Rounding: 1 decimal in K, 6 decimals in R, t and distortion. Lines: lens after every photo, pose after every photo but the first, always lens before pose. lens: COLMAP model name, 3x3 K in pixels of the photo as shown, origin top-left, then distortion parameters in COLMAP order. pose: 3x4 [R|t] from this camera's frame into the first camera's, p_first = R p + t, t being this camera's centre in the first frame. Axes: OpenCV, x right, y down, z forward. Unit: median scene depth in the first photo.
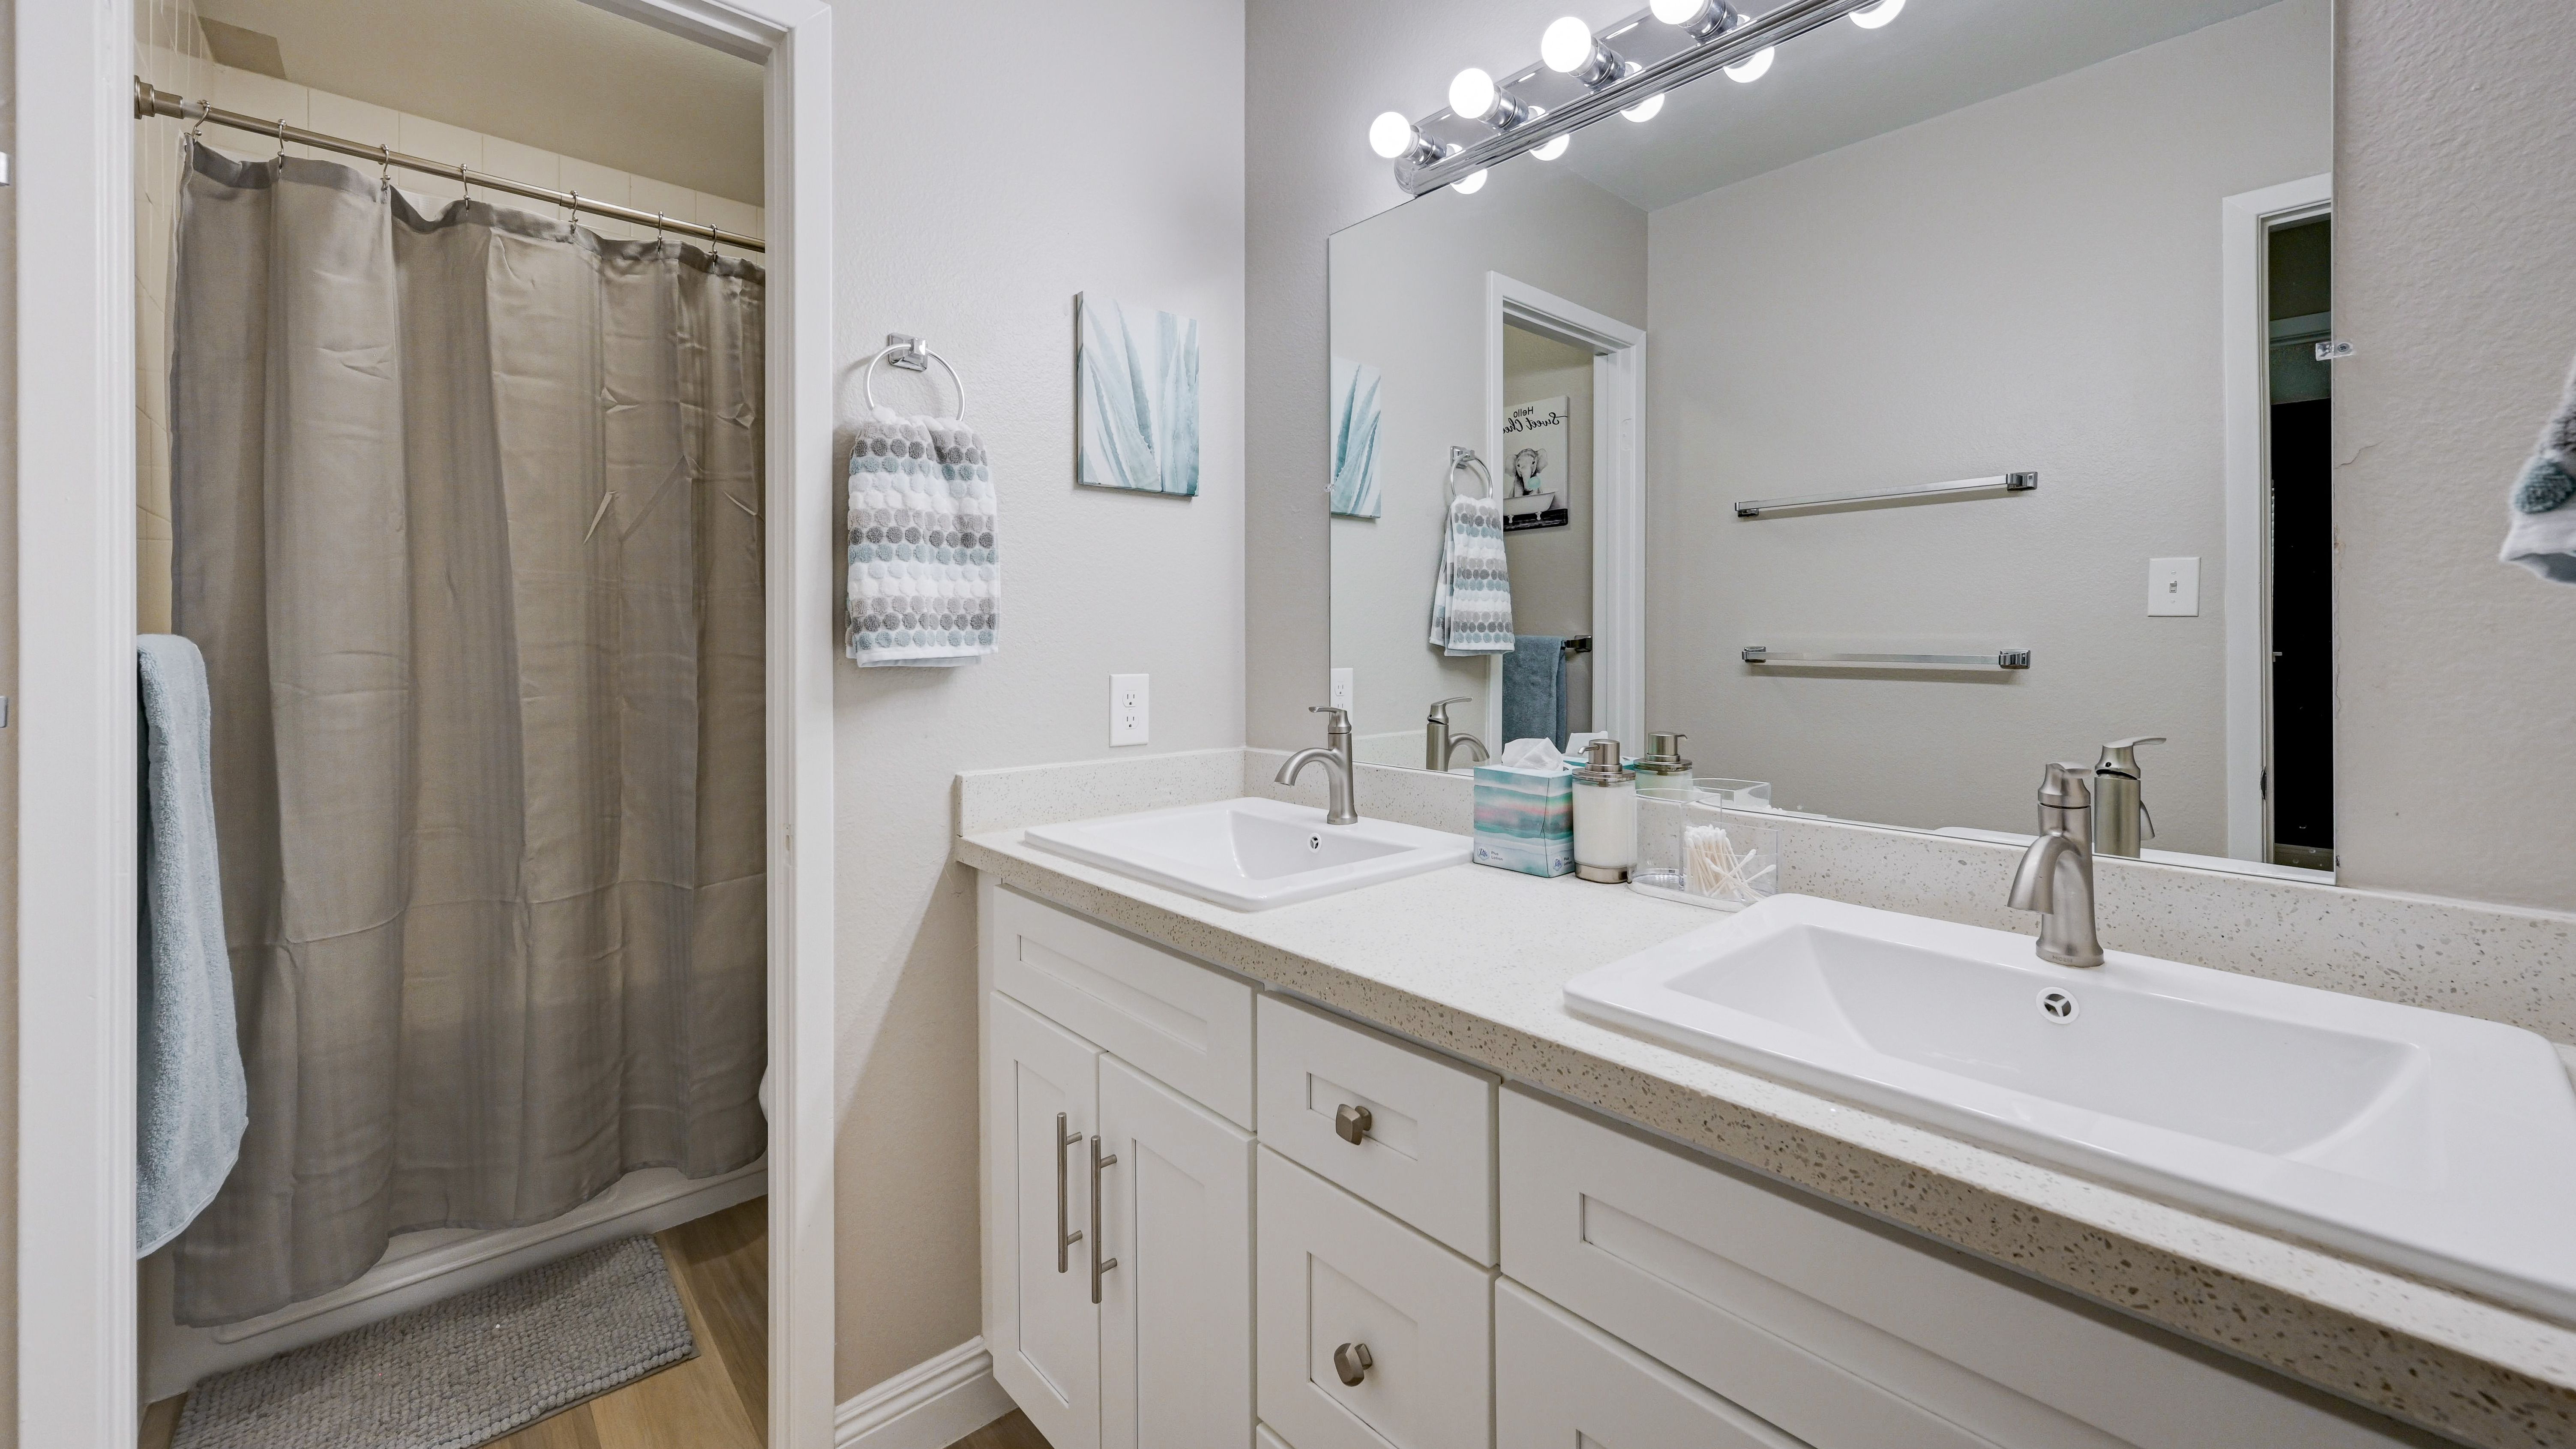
lens RADIAL K [[1023.8, 0, 1280.0], [0, 1023.8, 637.6], [0, 0, 1]] dist [-0.003068, 0.000250]
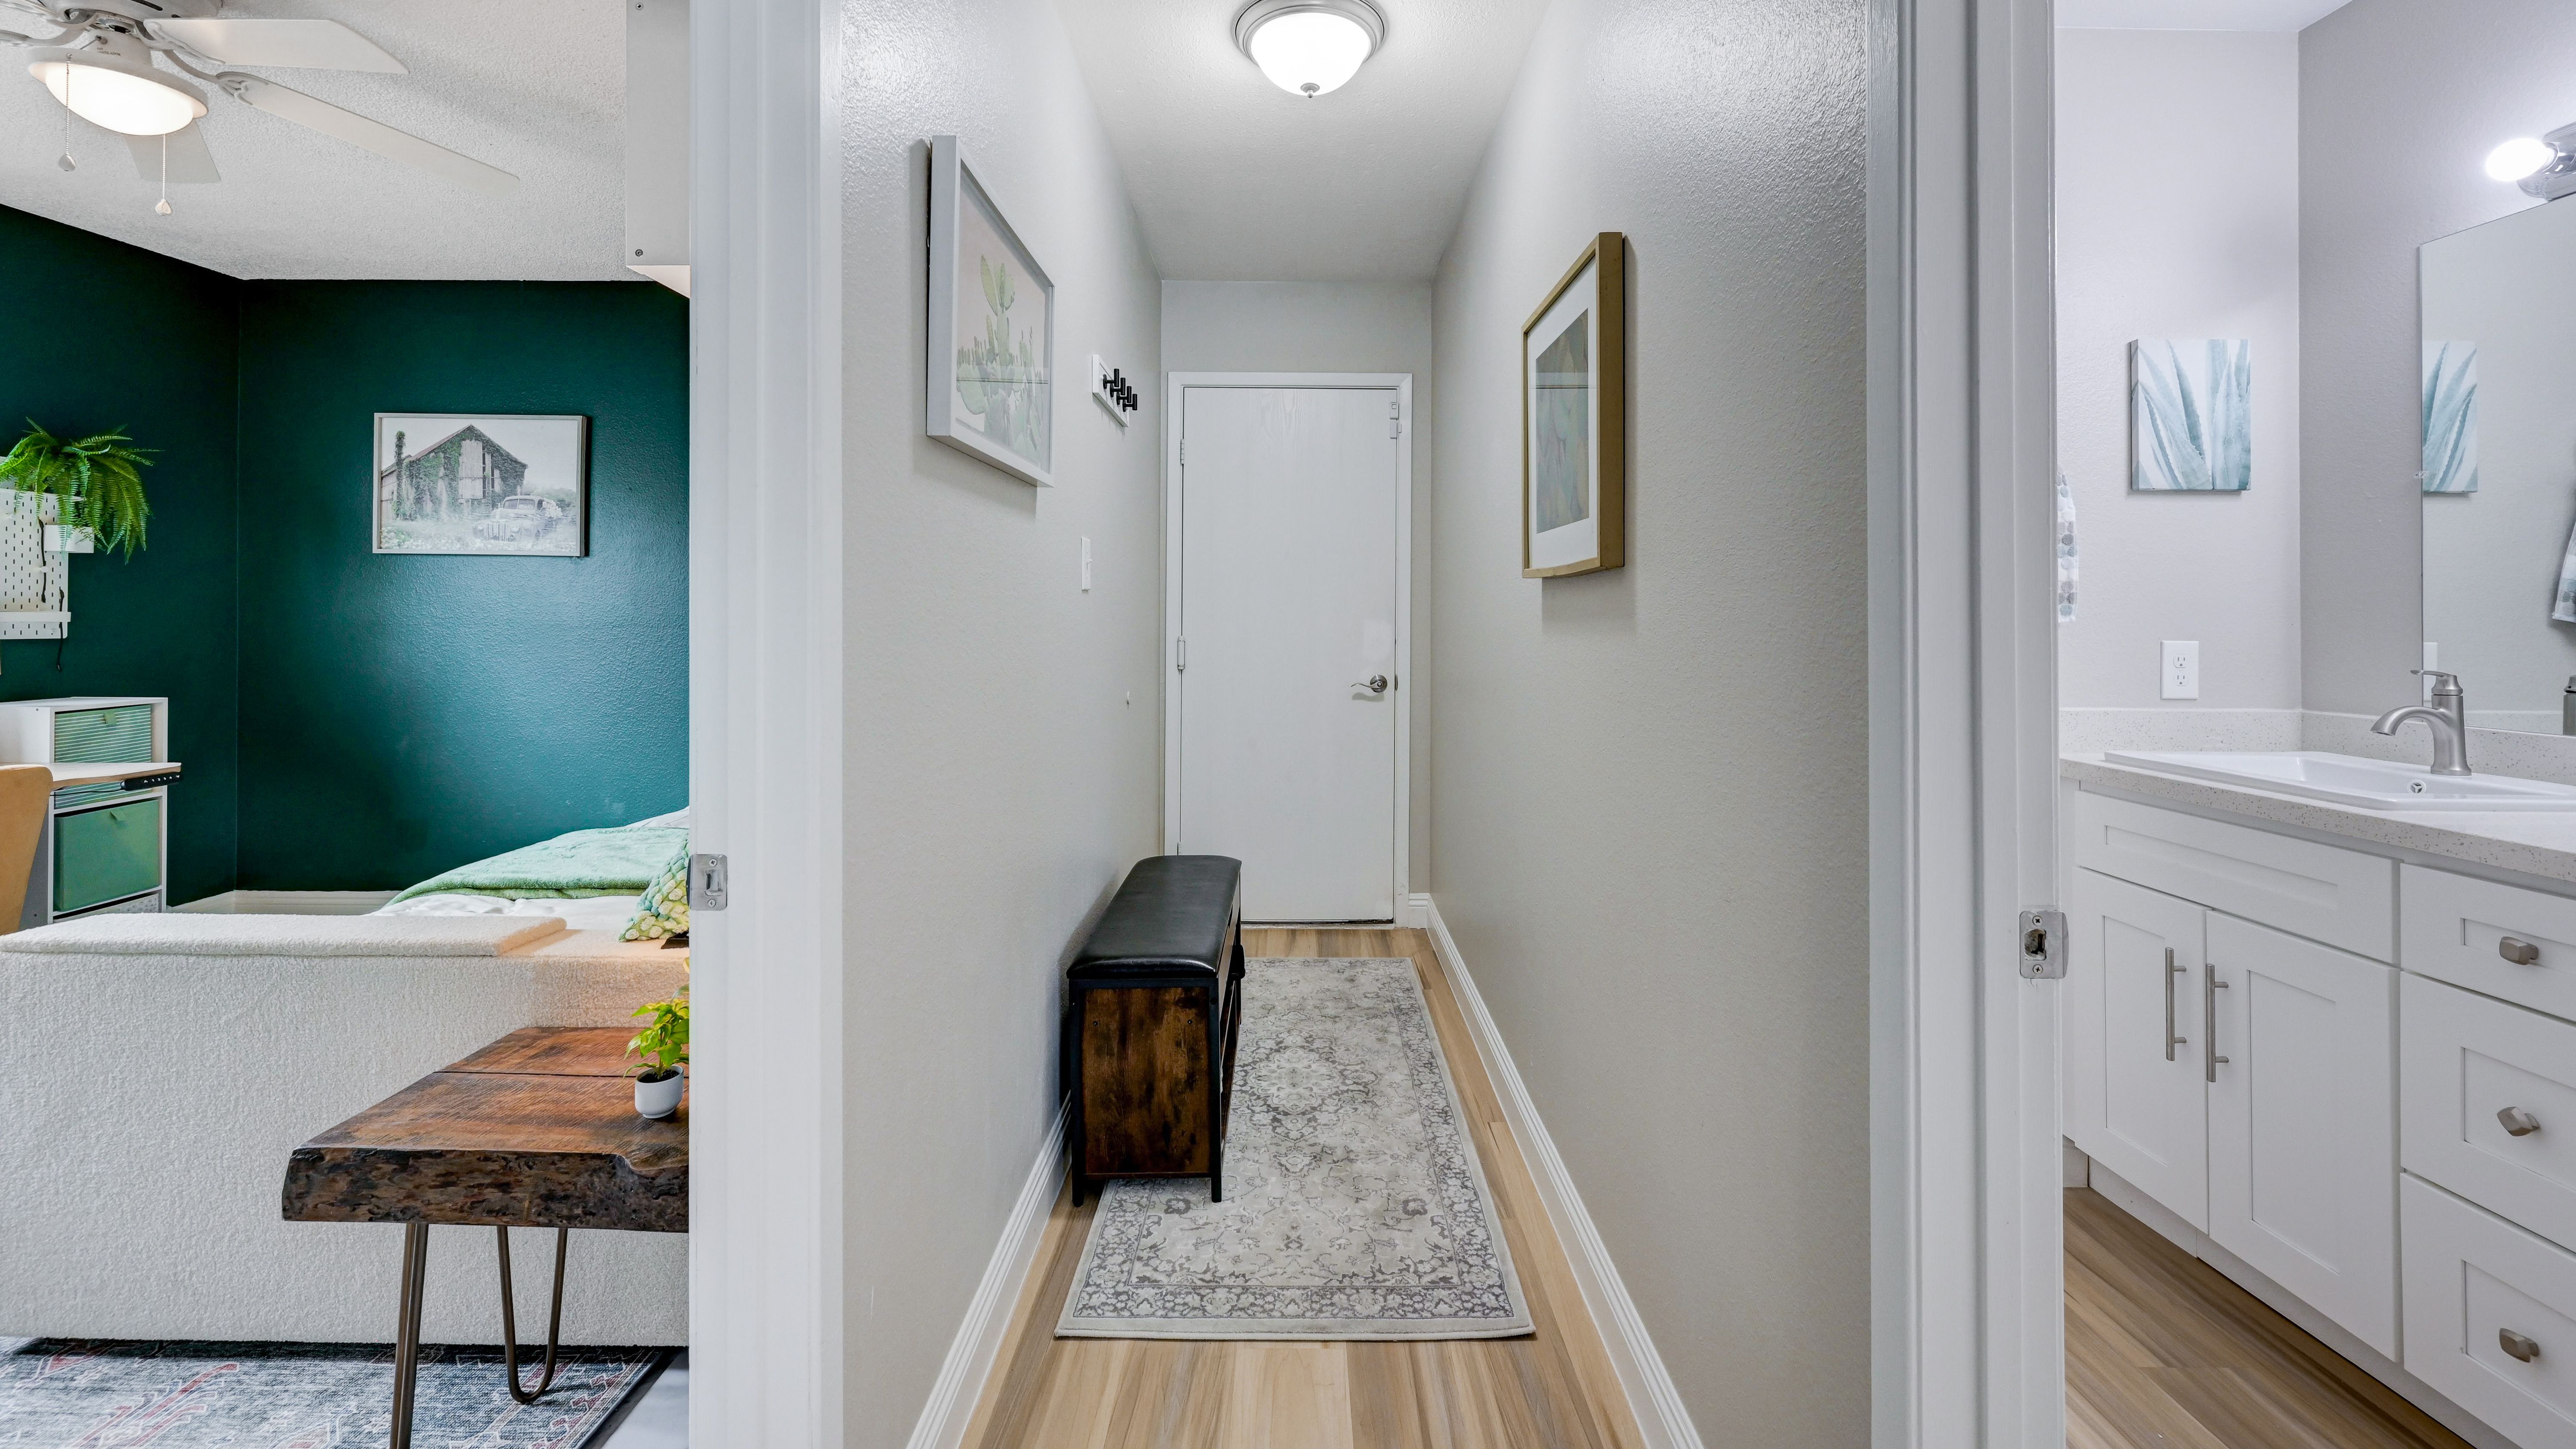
lens RADIAL K [[1023.8, 0, 1273.2], [0, 1023.8, 605.8], [0, 0, 1]] dist [-0.003068, 0.000250]
pose [[0.748277, -0.002153, -0.663383, -0.154195], [-0.004965, 0.999949, -0.008846, 0.010294], [0.663368, 0.009914, 0.748228, -0.660284]]
